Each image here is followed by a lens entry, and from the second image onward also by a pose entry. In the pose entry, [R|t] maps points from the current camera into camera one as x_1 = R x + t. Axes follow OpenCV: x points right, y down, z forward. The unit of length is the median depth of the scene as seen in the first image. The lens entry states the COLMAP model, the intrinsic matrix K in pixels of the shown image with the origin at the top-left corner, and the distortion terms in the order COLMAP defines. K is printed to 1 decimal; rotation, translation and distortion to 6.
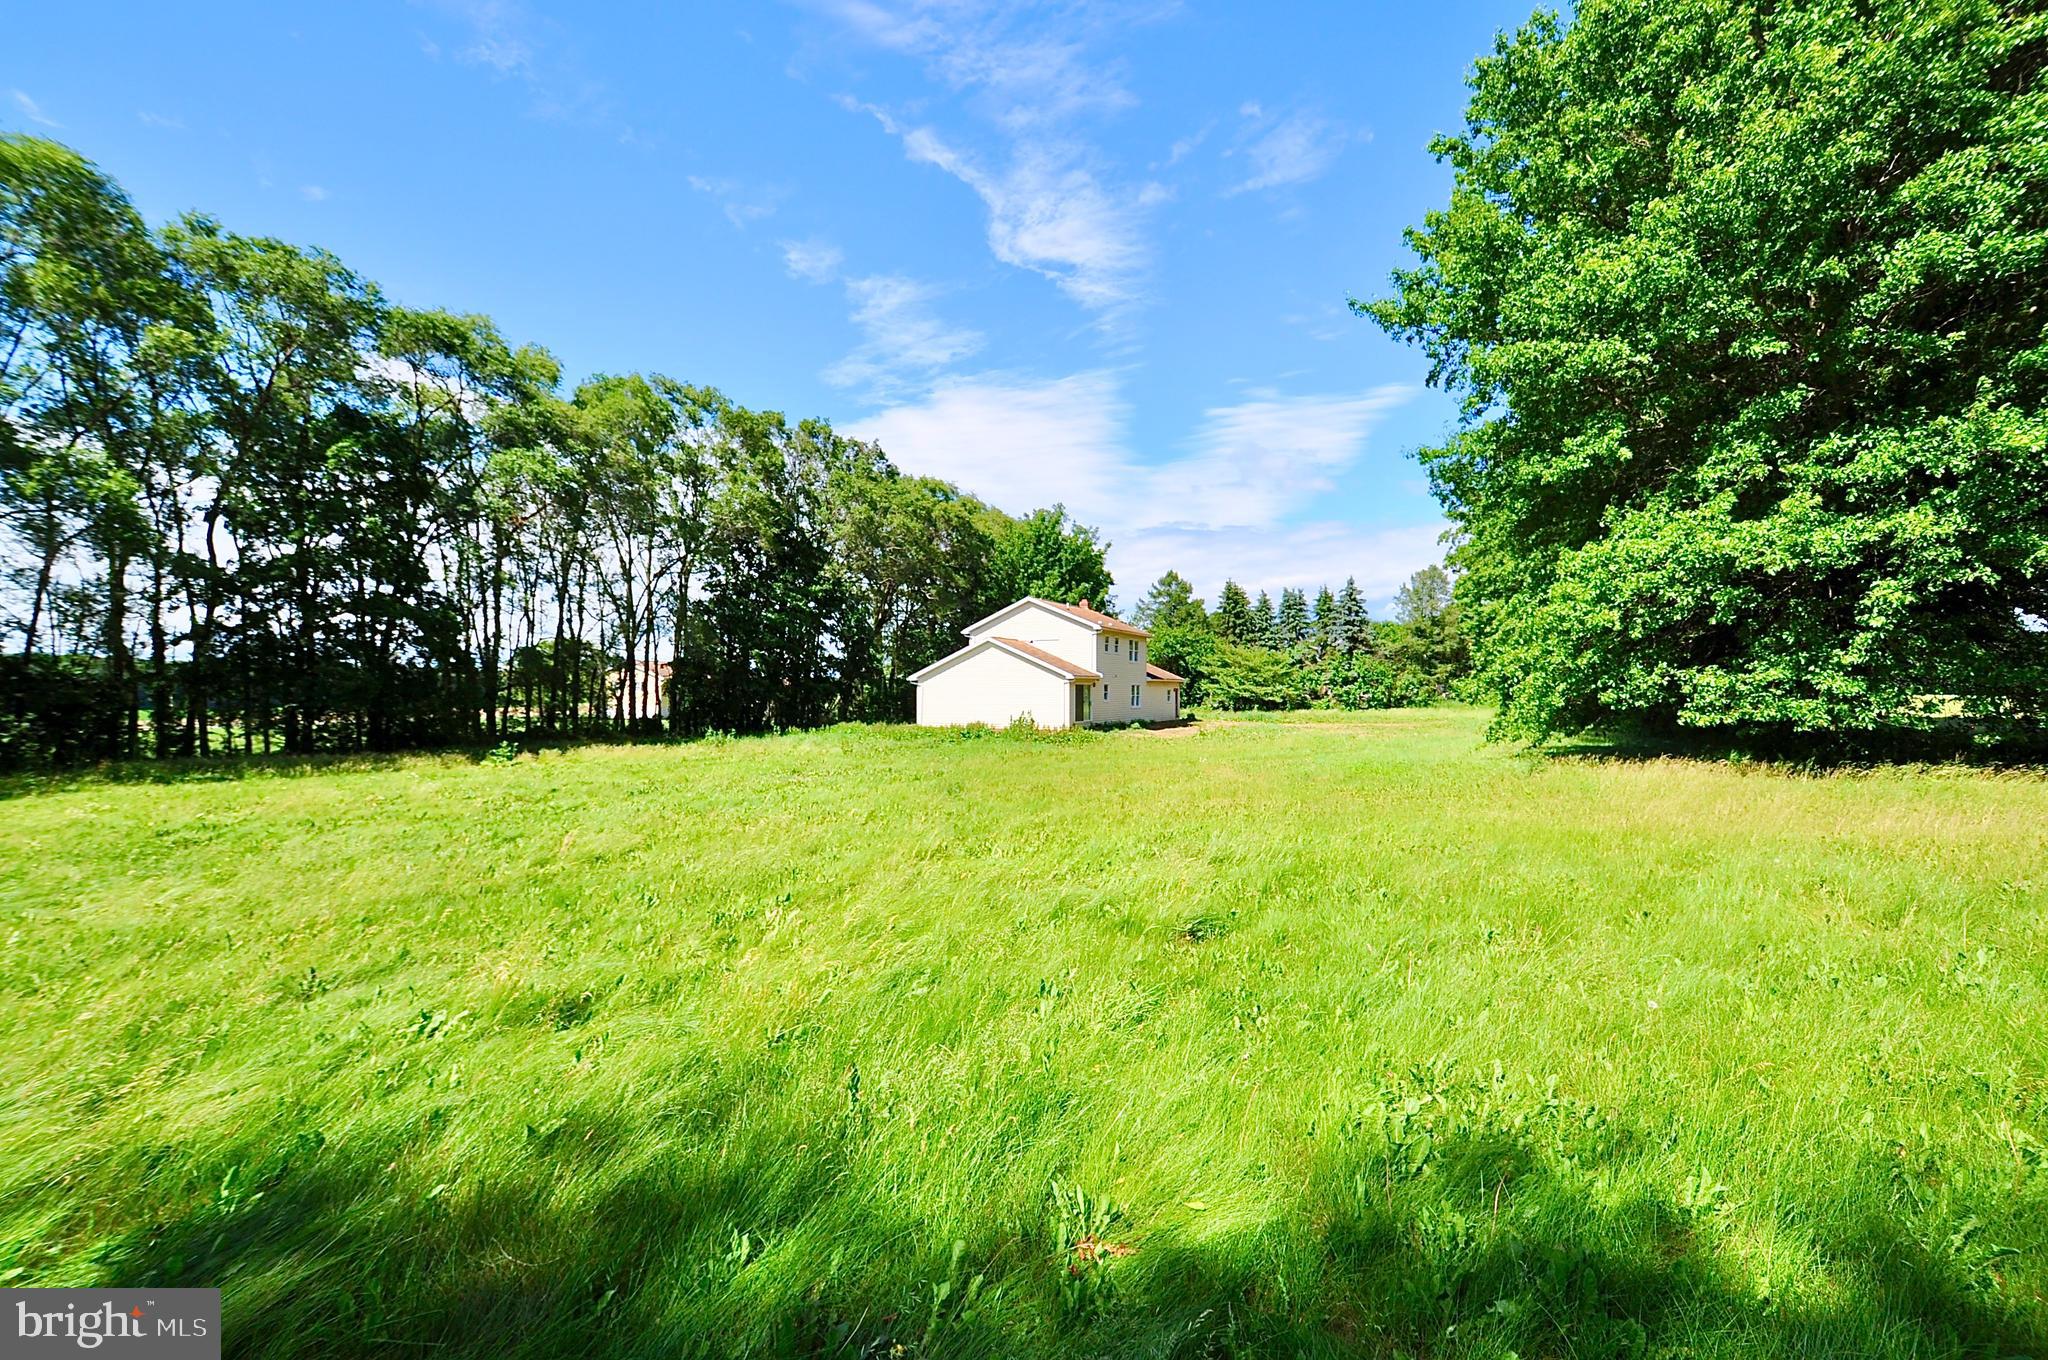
lens RADIAL K [[936.9, 0, 1024.0], [0, 936.9, 680.0], [0, 0, 1]] dist [-0.062033, -0.000337]
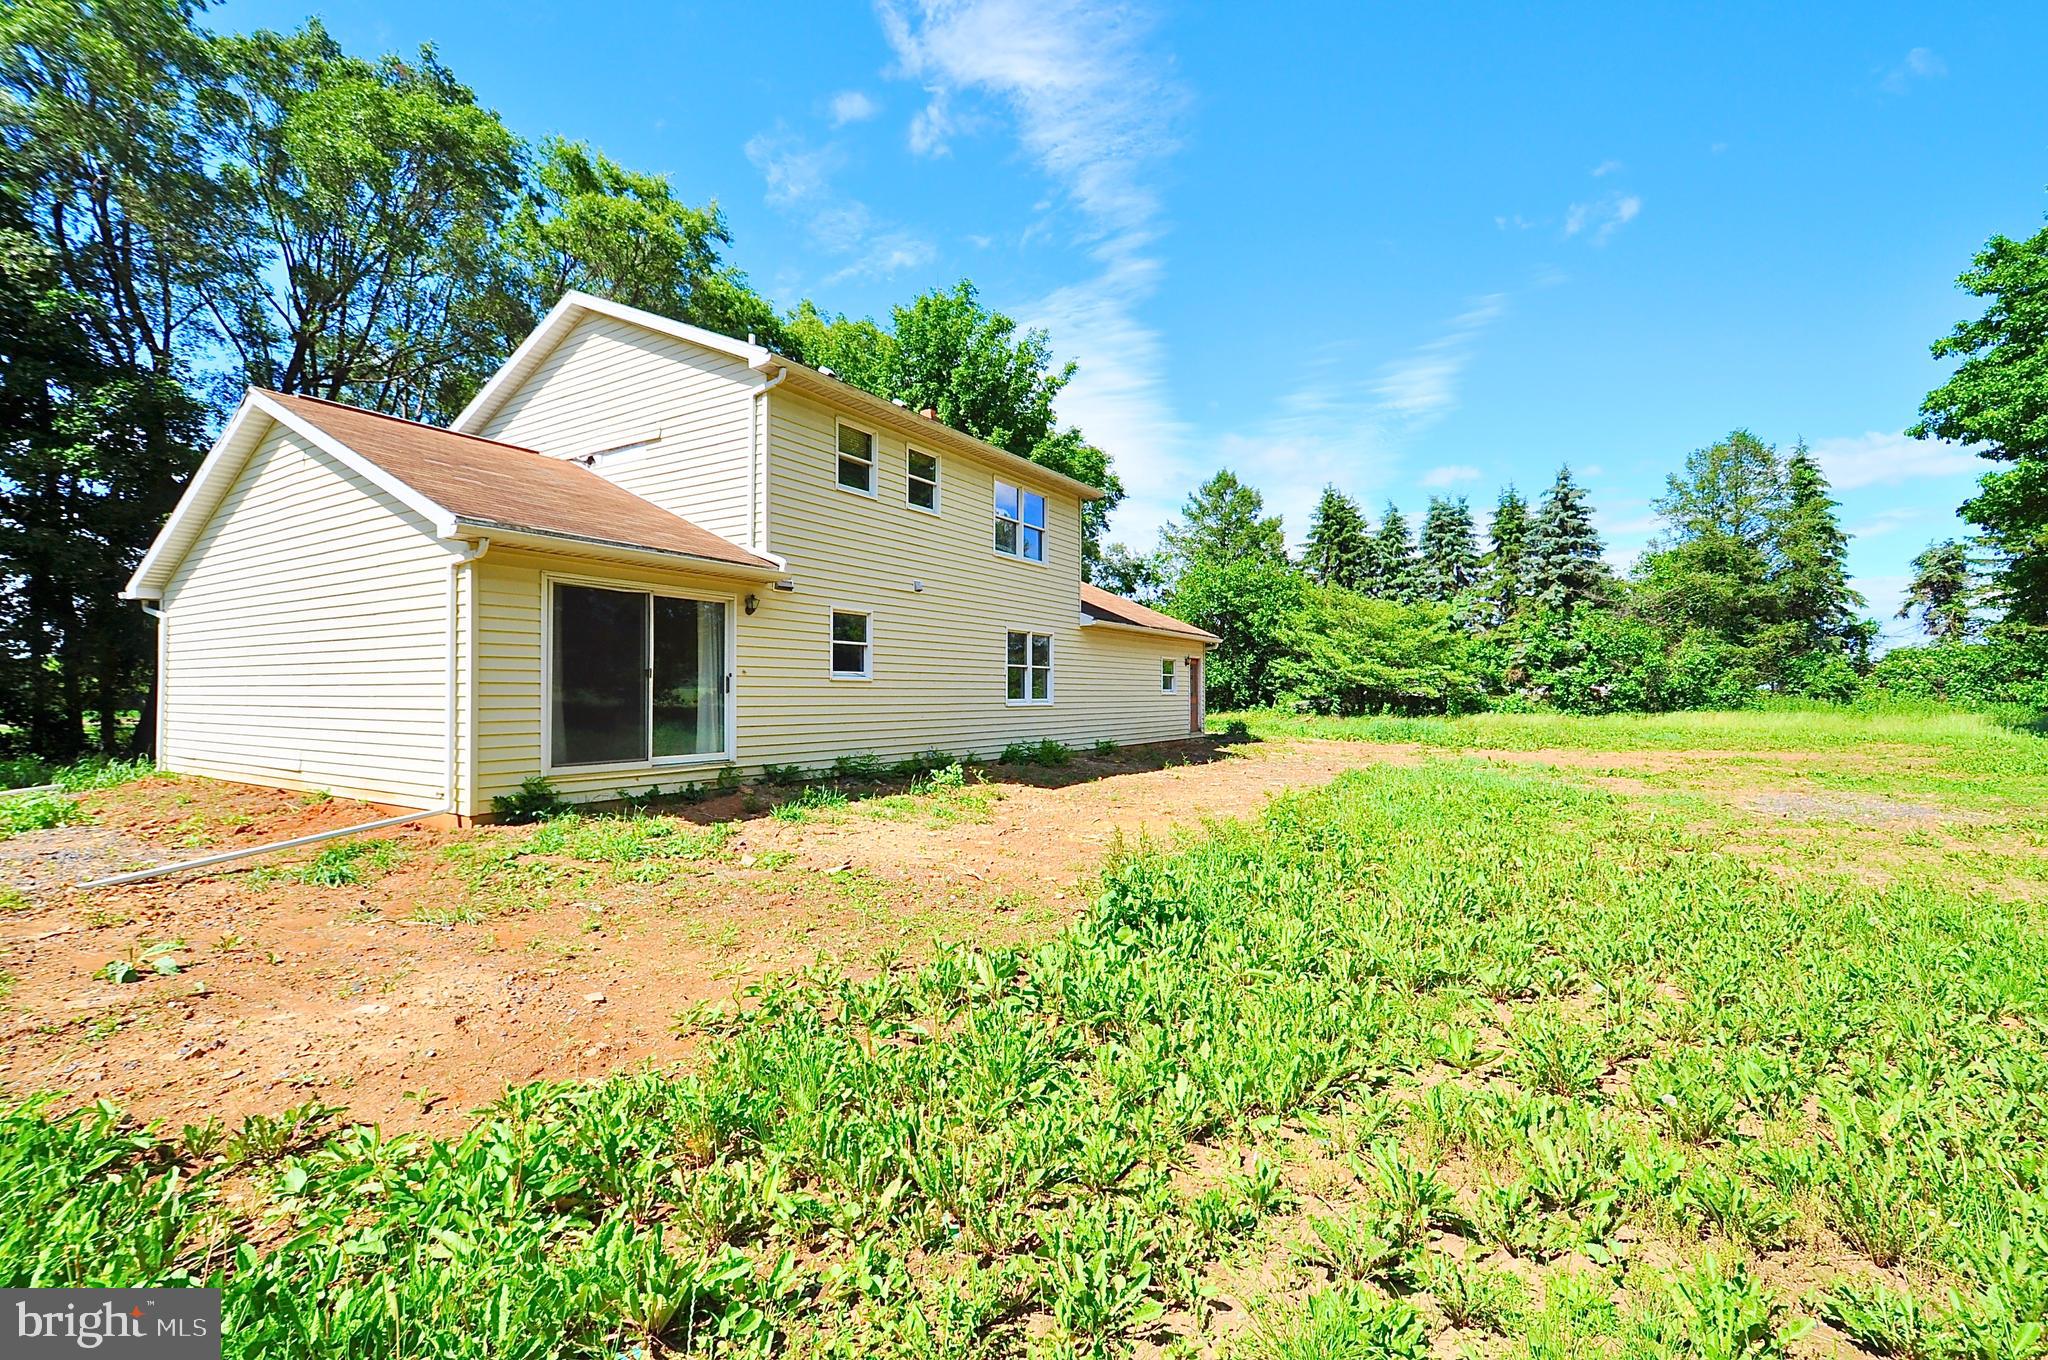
lens RADIAL K [[907.5, 0, 1024.0], [0, 907.5, 680.0], [0, 0, 1]] dist [-0.001054, -0.000179]
pose [[0.994733, -0.002803, -0.102465, 0.098396], [0.002357, 0.999987, -0.004471, 0.014539], [0.102476, 0.004206, 0.994727, 0.464322]]
